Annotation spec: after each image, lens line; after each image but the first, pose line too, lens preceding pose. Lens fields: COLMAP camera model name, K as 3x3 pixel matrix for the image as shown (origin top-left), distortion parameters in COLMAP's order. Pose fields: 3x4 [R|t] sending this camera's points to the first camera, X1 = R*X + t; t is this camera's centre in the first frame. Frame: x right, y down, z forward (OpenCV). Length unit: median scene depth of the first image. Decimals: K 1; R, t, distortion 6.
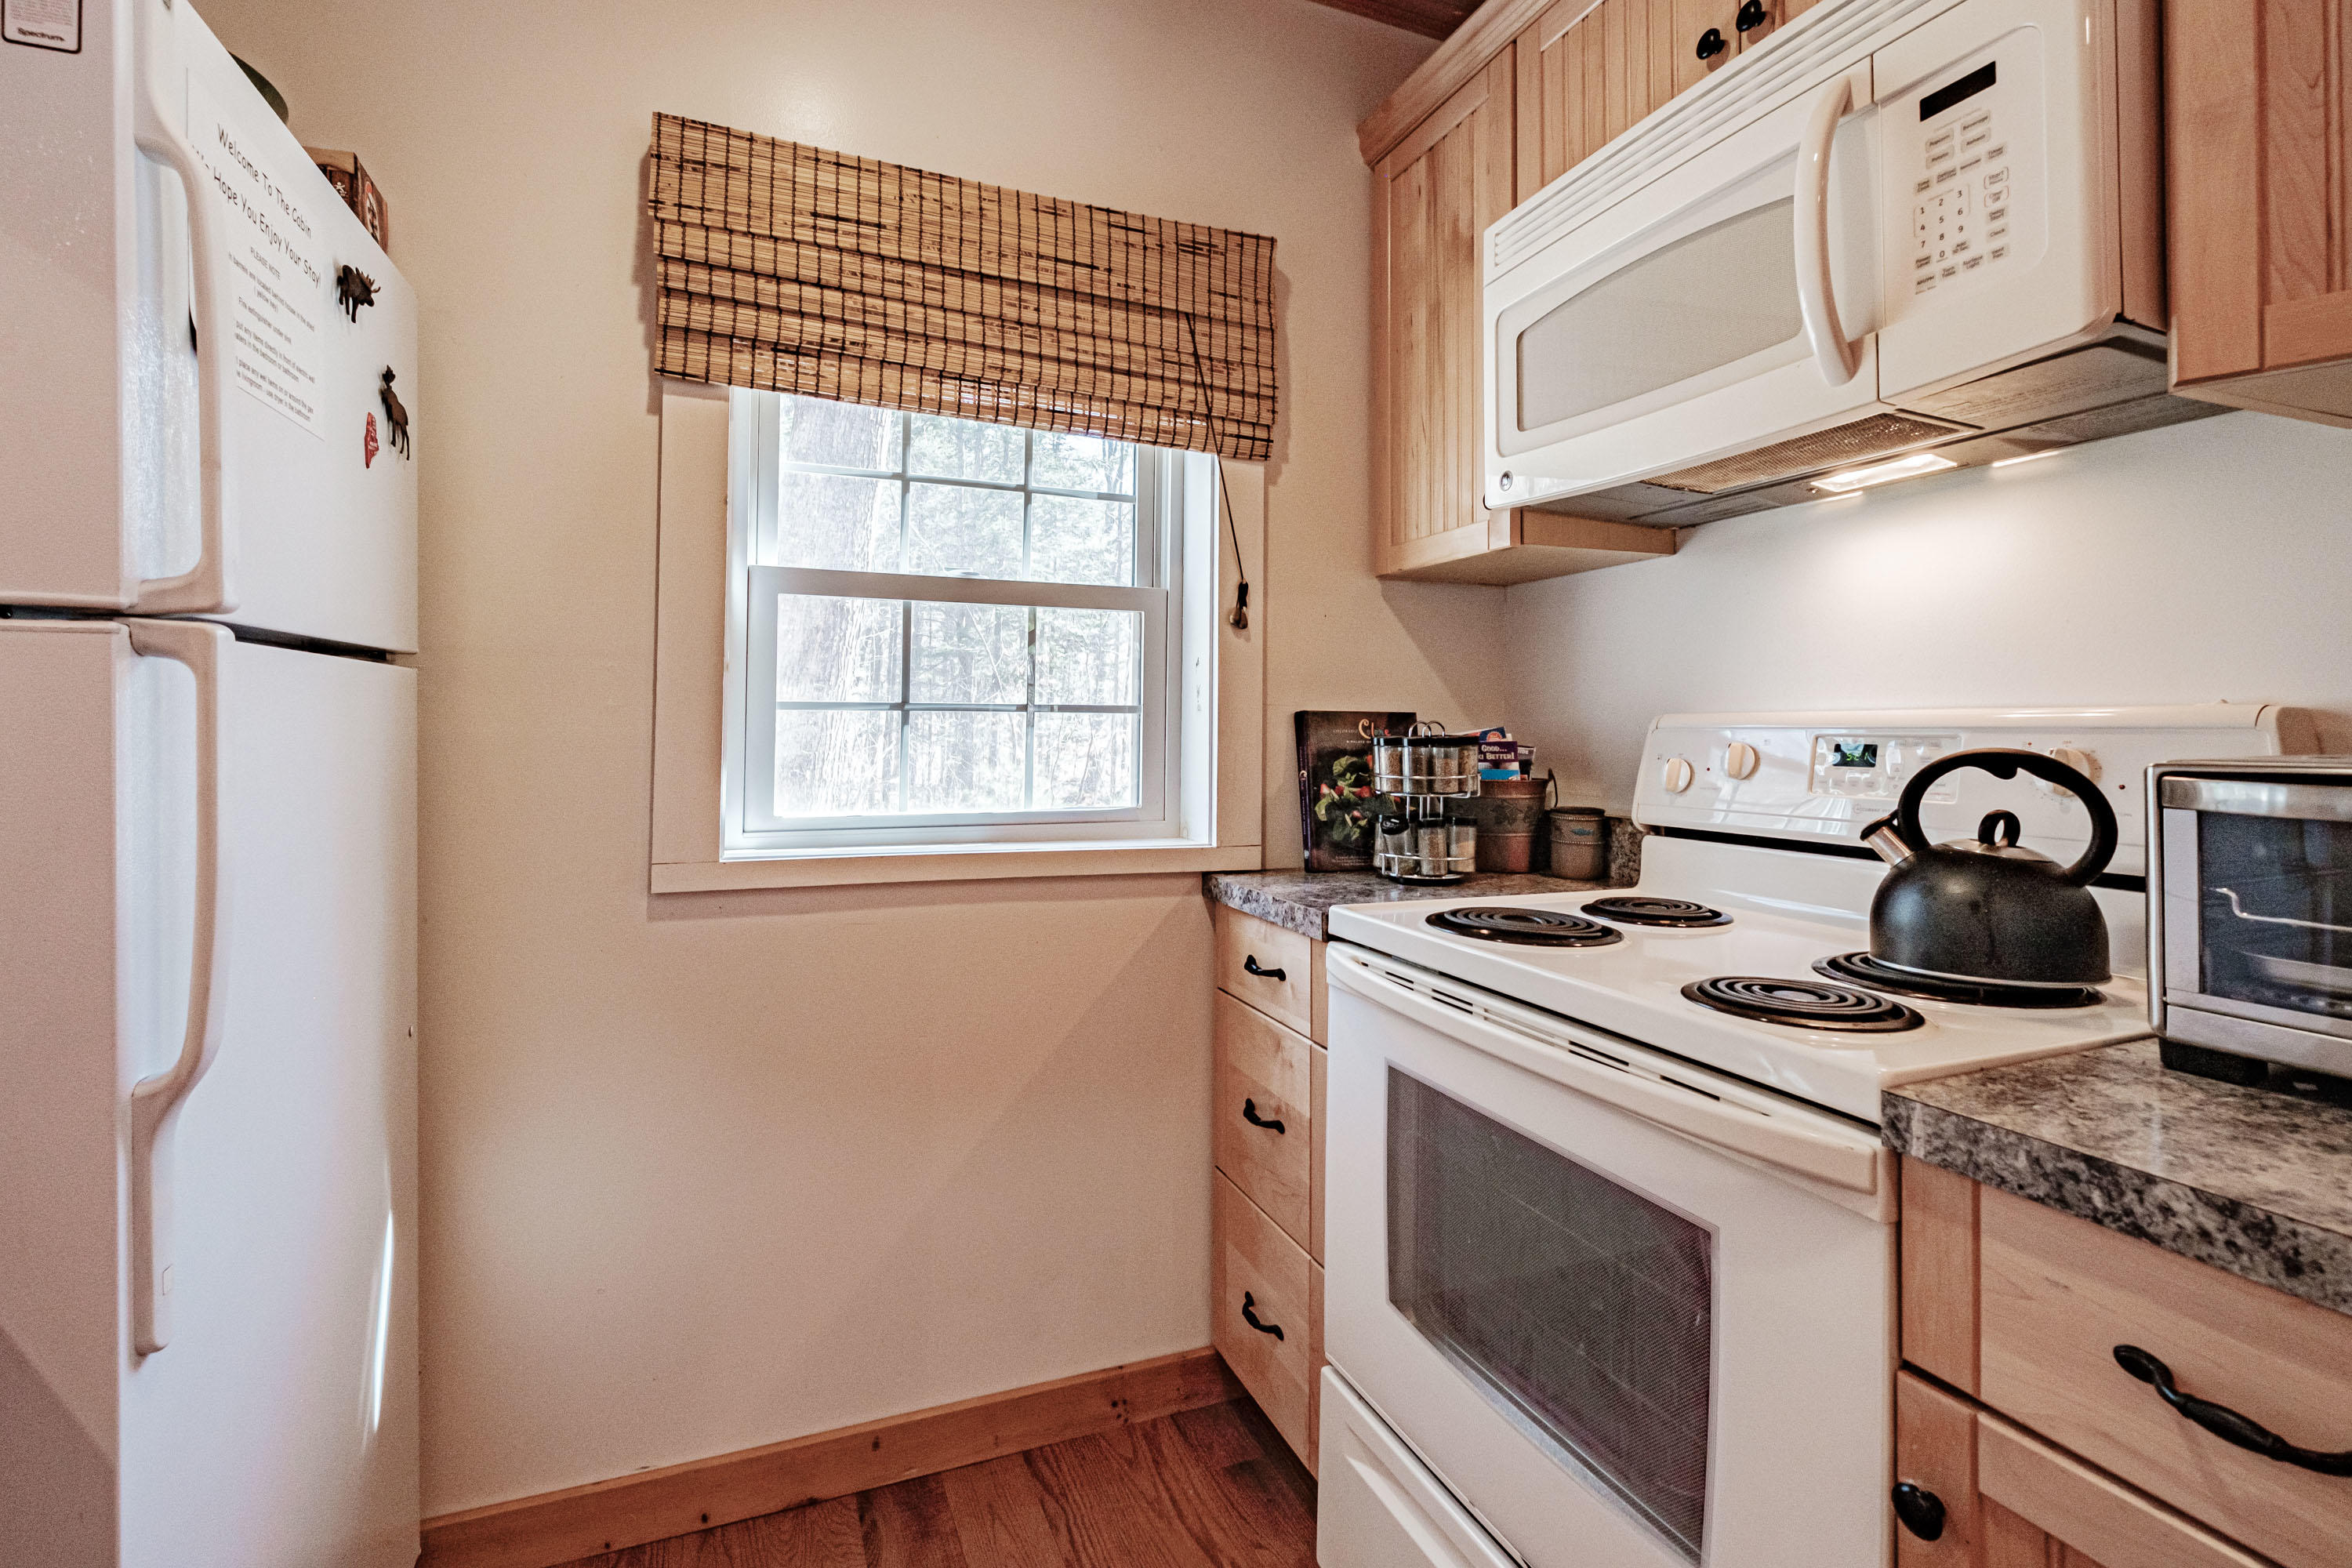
lens RADIAL K [[1065.7, 0, 1169.8], [0, 1065.7, 710.0], [0, 0, 1]] dist [-0.000388, -0.000044]
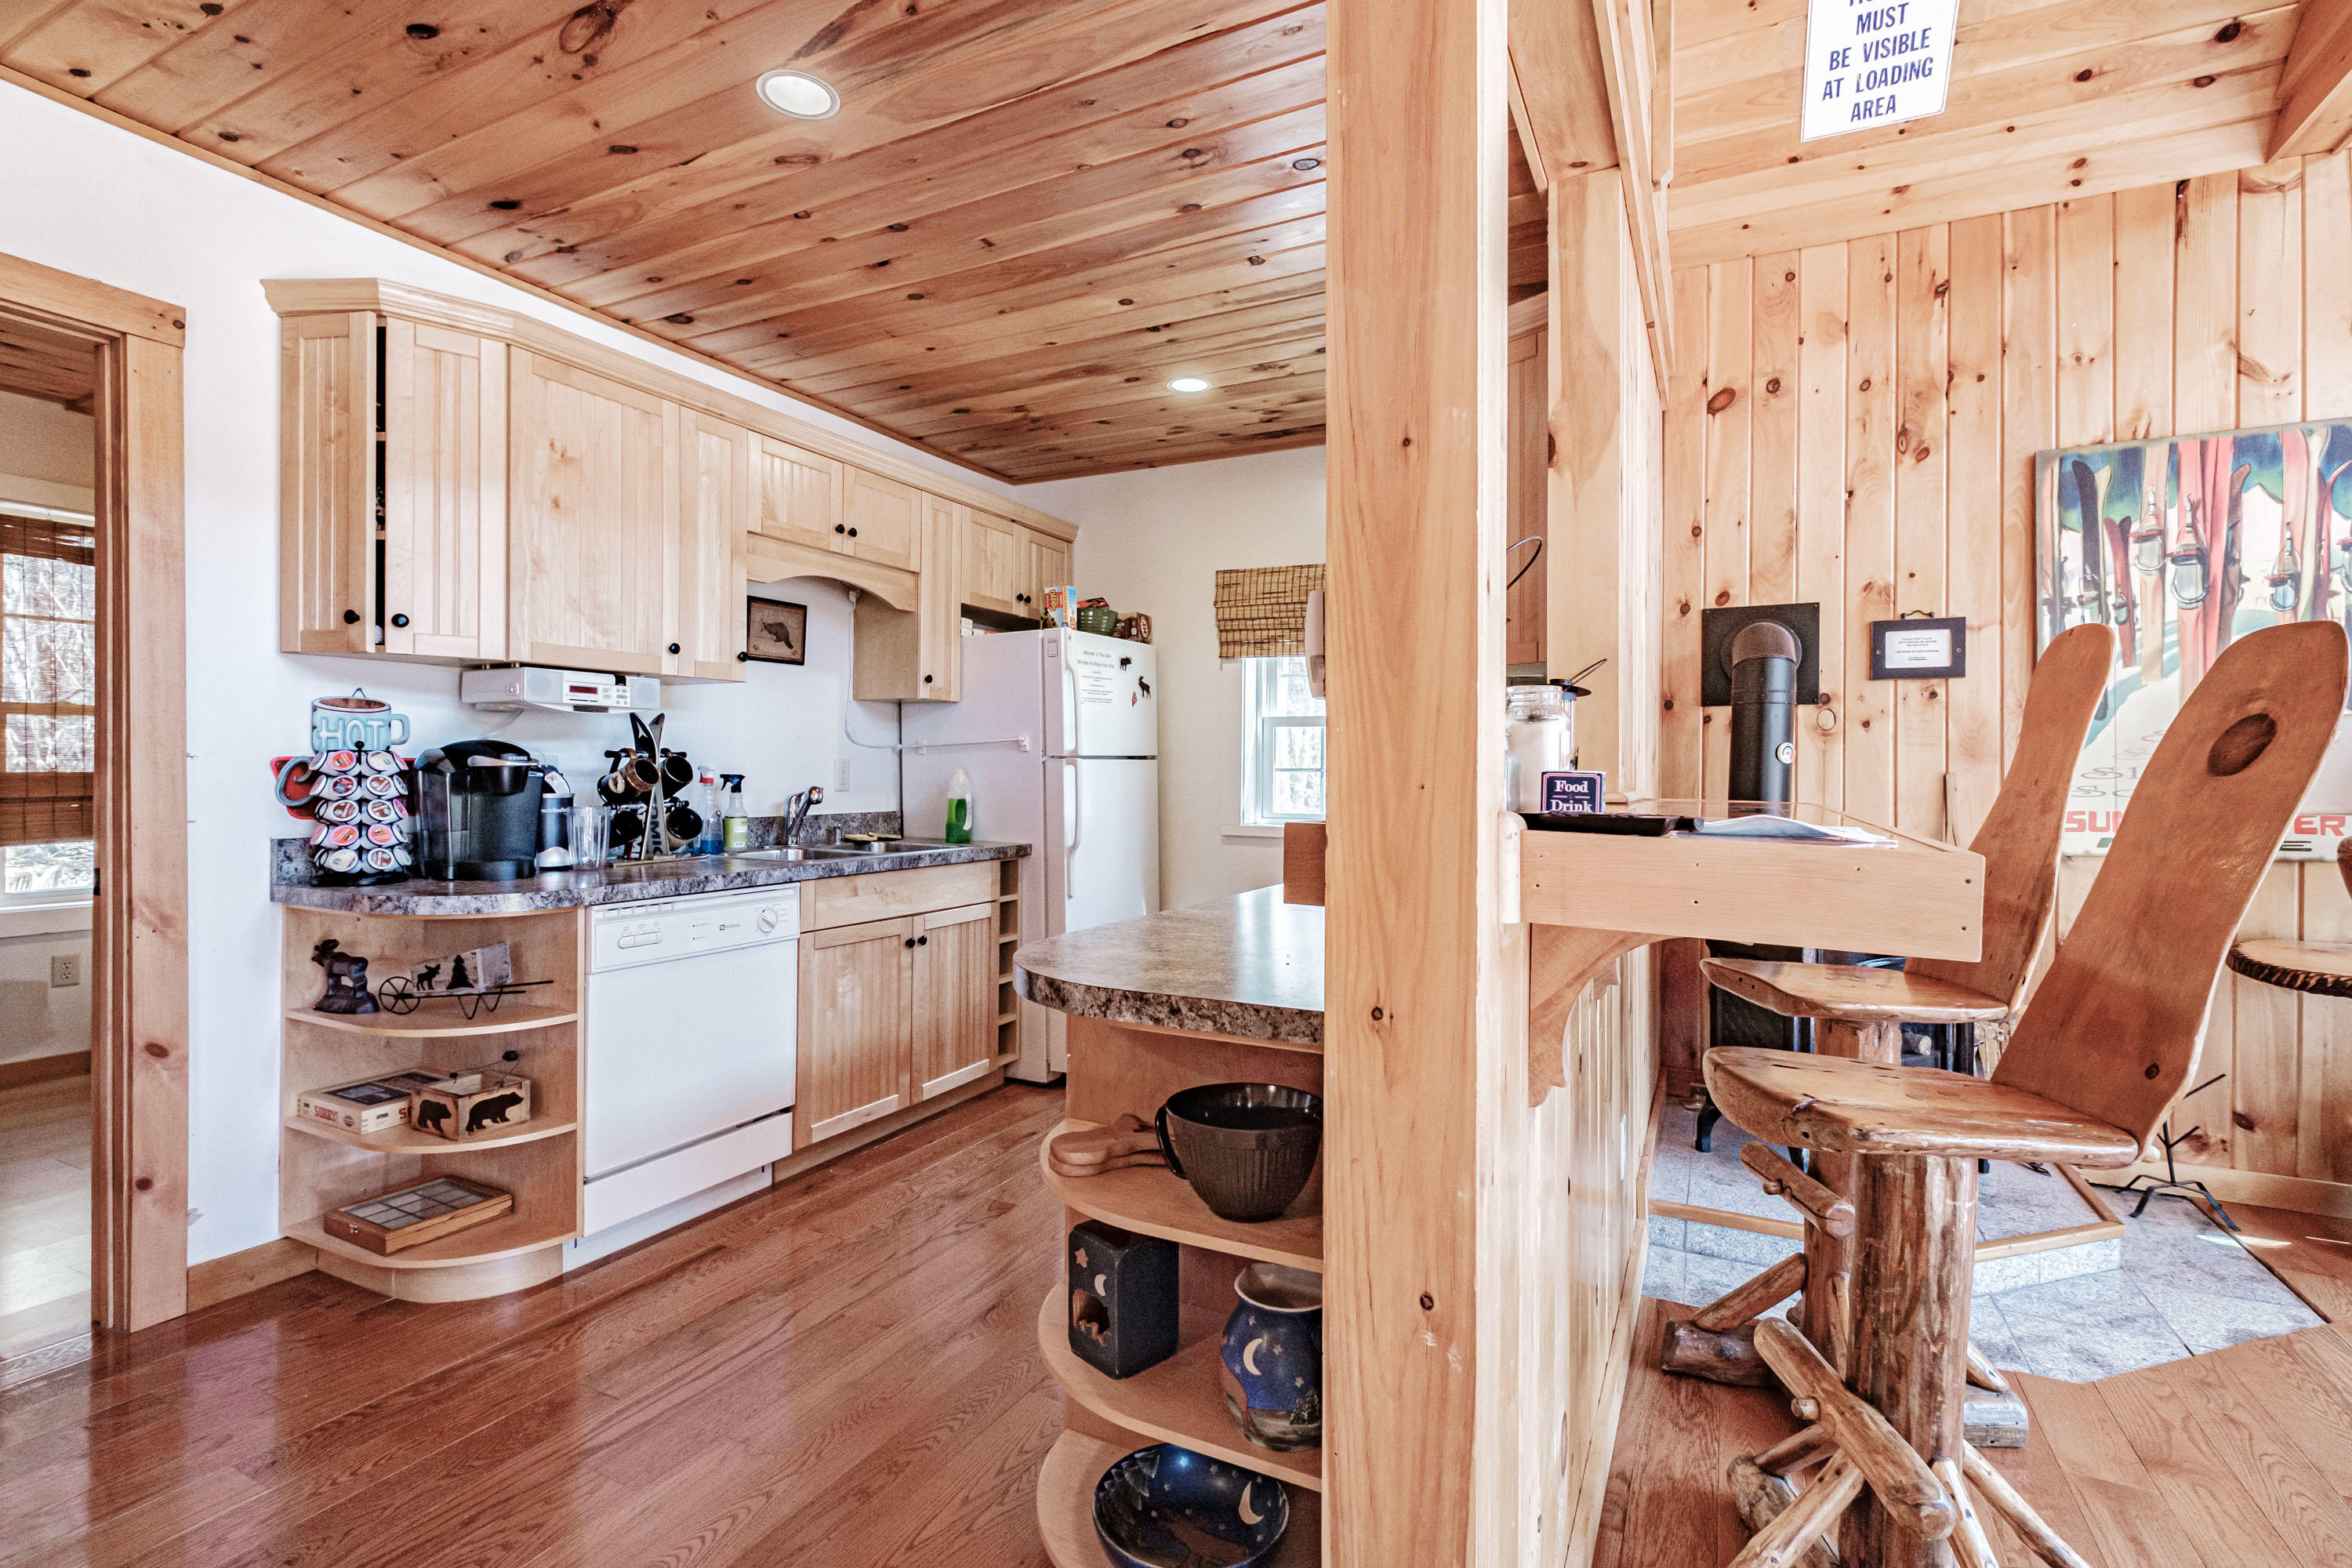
lens RADIAL K [[1072.7, 0, 1176.0], [0, 1072.7, 784.0], [0, 0, 1]] dist [-0.000066, -0.000156]
pose [[0.662563, 0.005816, -0.748984, 1.950704], [0.004616, 0.999919, 0.011848, -0.007279], [0.748992, -0.011307, 0.662482, -1.227397]]
